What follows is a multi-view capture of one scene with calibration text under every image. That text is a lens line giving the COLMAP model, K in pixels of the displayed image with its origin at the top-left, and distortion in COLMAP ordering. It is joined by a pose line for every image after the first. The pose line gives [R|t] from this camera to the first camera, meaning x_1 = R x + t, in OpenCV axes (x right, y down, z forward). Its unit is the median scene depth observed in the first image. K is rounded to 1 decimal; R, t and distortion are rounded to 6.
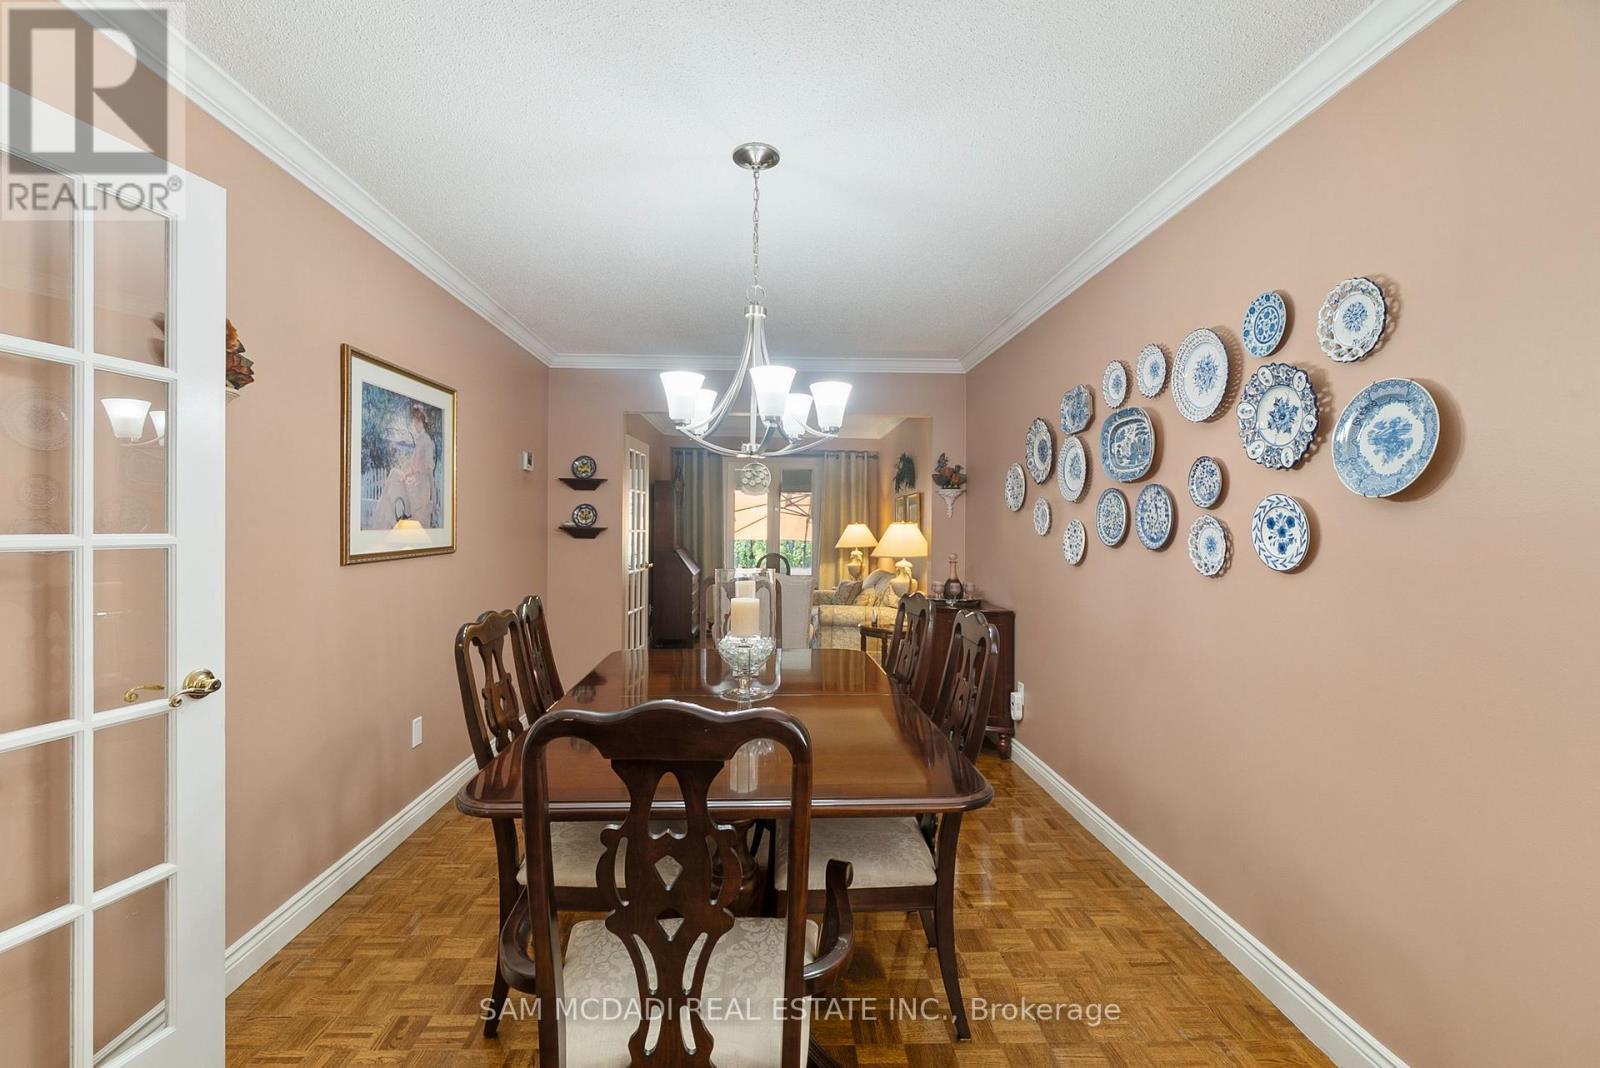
lens RADIAL K [[707.0, 0, 800.0], [0, 707.0, 534.0], [0, 0, 1]] dist [-0.010279, 0.000109]
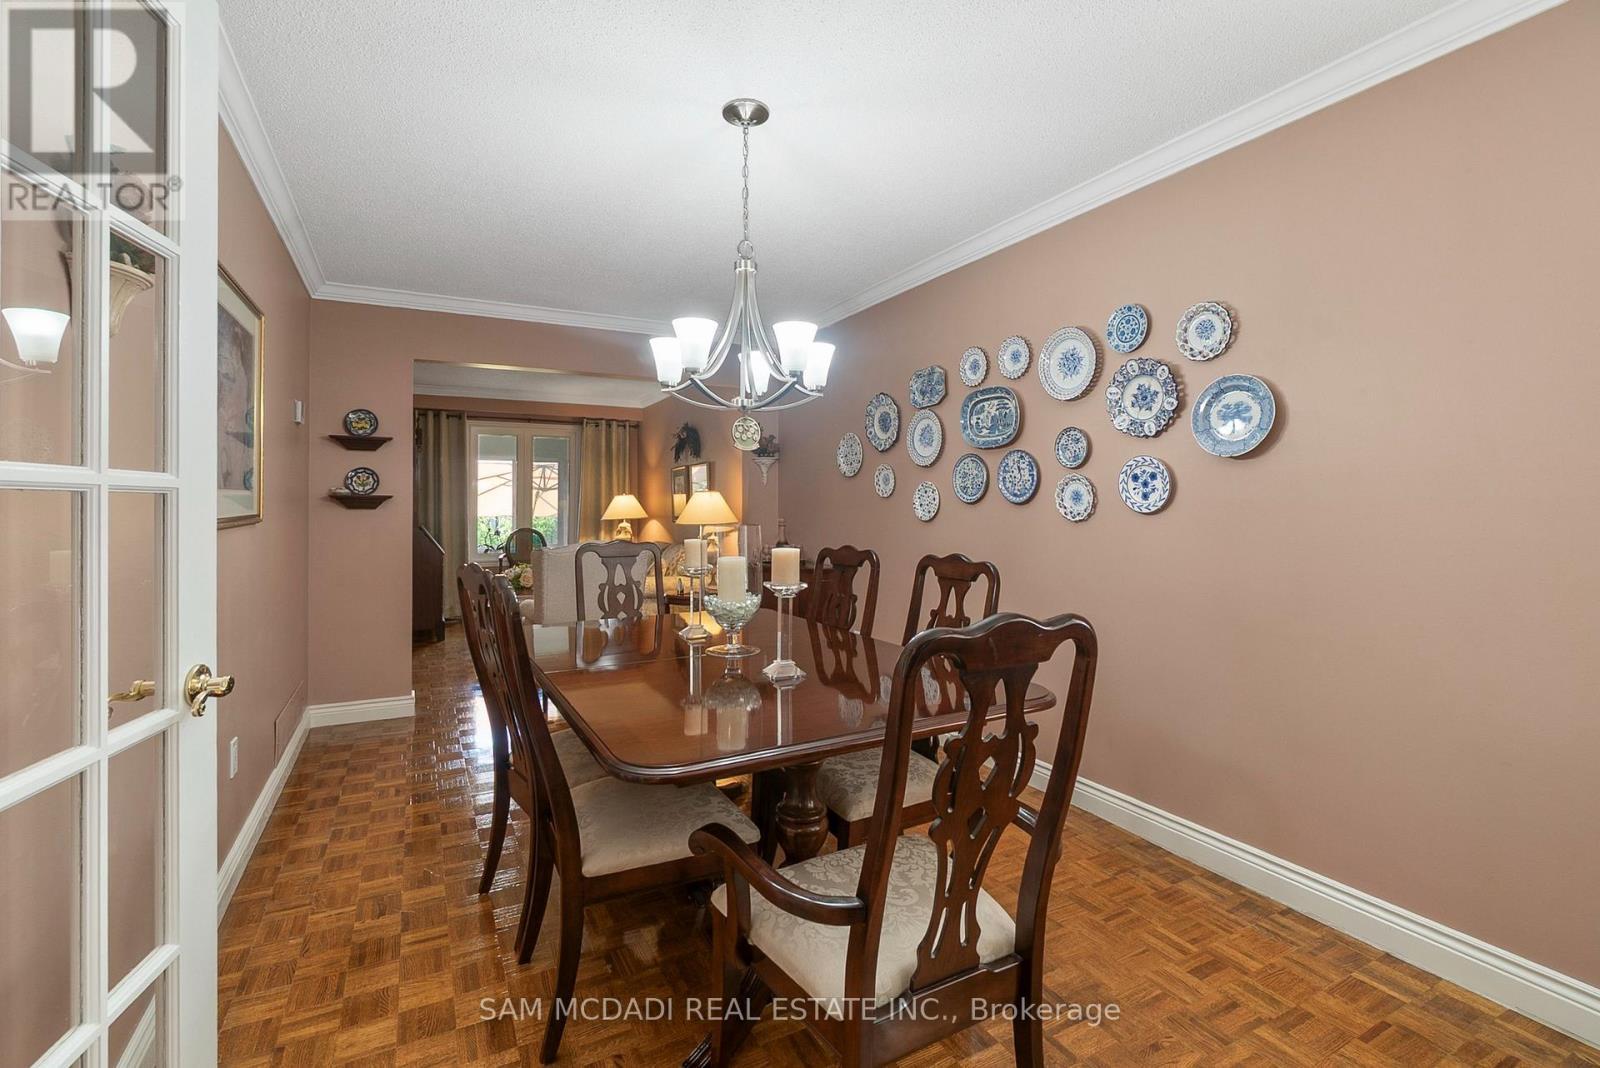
lens RADIAL K [[711.1, 0, 804.4], [0, 711.1, 507.5], [0, 0, 1]] dist [-0.011158, 0.000189]
pose [[0.898521, -0.013083, 0.438736, -0.479015], [0.015383, 0.999880, -0.001687, 0.033080], [-0.438661, 0.008265, 0.898614, 0.065614]]
